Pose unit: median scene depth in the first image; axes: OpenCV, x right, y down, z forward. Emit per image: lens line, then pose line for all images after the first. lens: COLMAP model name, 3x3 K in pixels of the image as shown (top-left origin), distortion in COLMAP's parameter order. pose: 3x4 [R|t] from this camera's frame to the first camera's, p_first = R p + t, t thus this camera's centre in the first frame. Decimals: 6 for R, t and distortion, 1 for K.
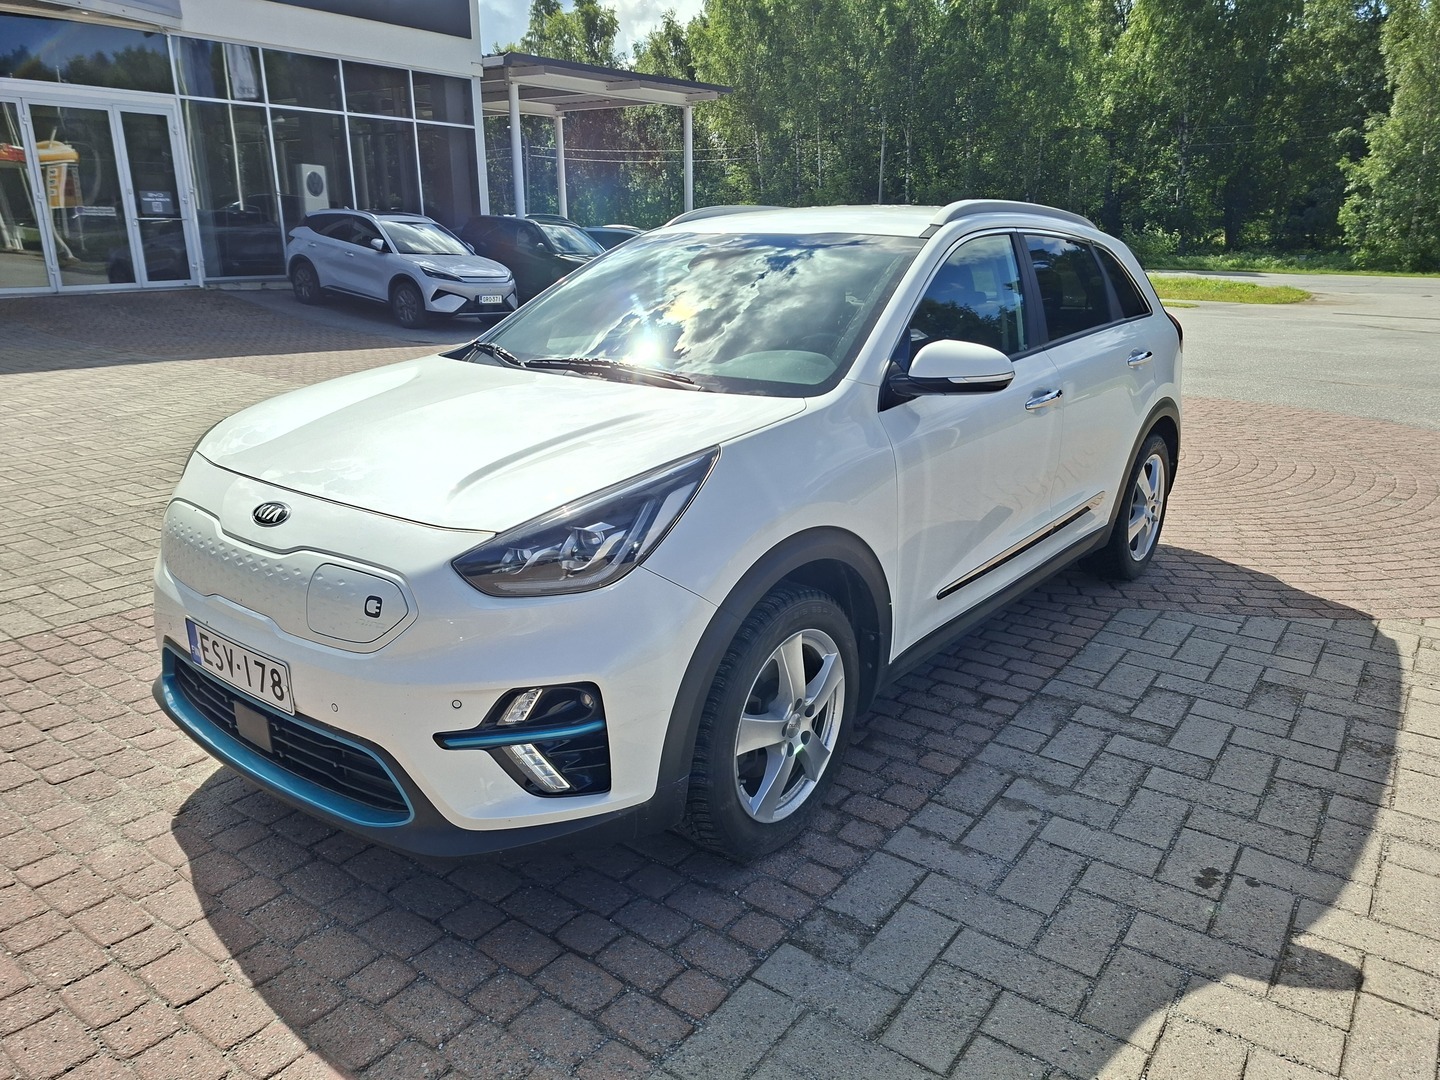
lens RADIAL K [[1008.9, 0, 728.0], [0, 1008.9, 546.4], [0, 0, 1]] dist [0.006886, -0.005947]
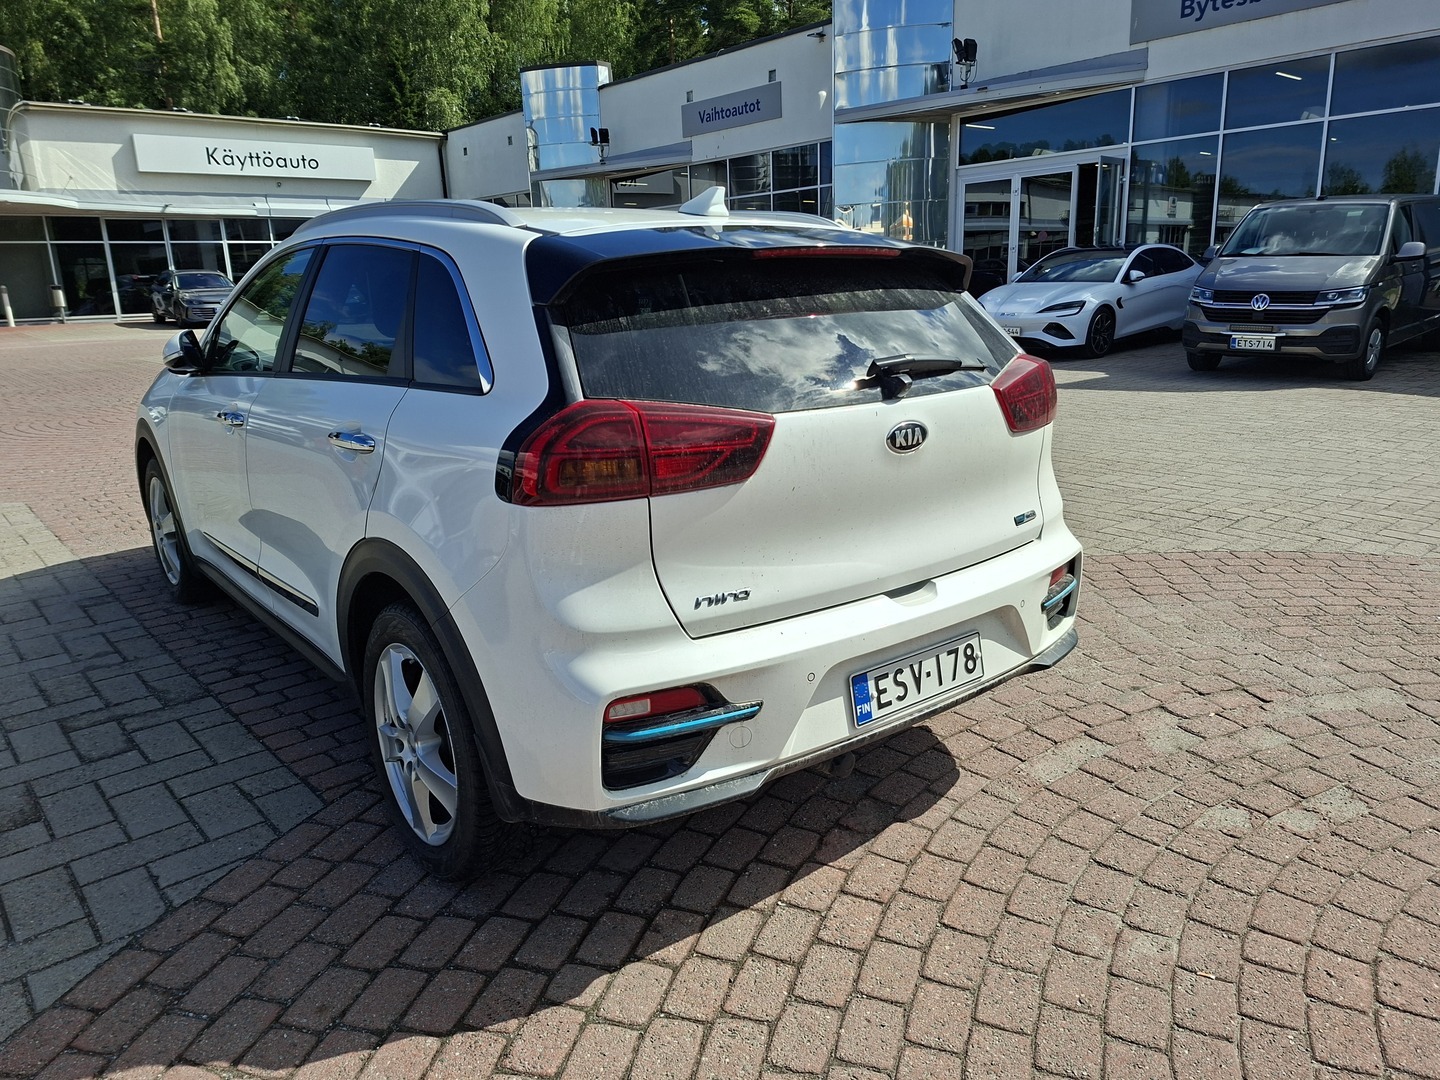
lens RADIAL K [[1008.9, 0, 728.1], [0, 1008.9, 536.8], [0, 0, 1]] dist [0.006886, -0.005947]
pose [[-0.211152, 0.230478, -0.949892, 1.169627], [-0.289907, 0.913309, 0.286045, -0.462592], [0.933472, 0.335779, -0.126030, 1.611600]]
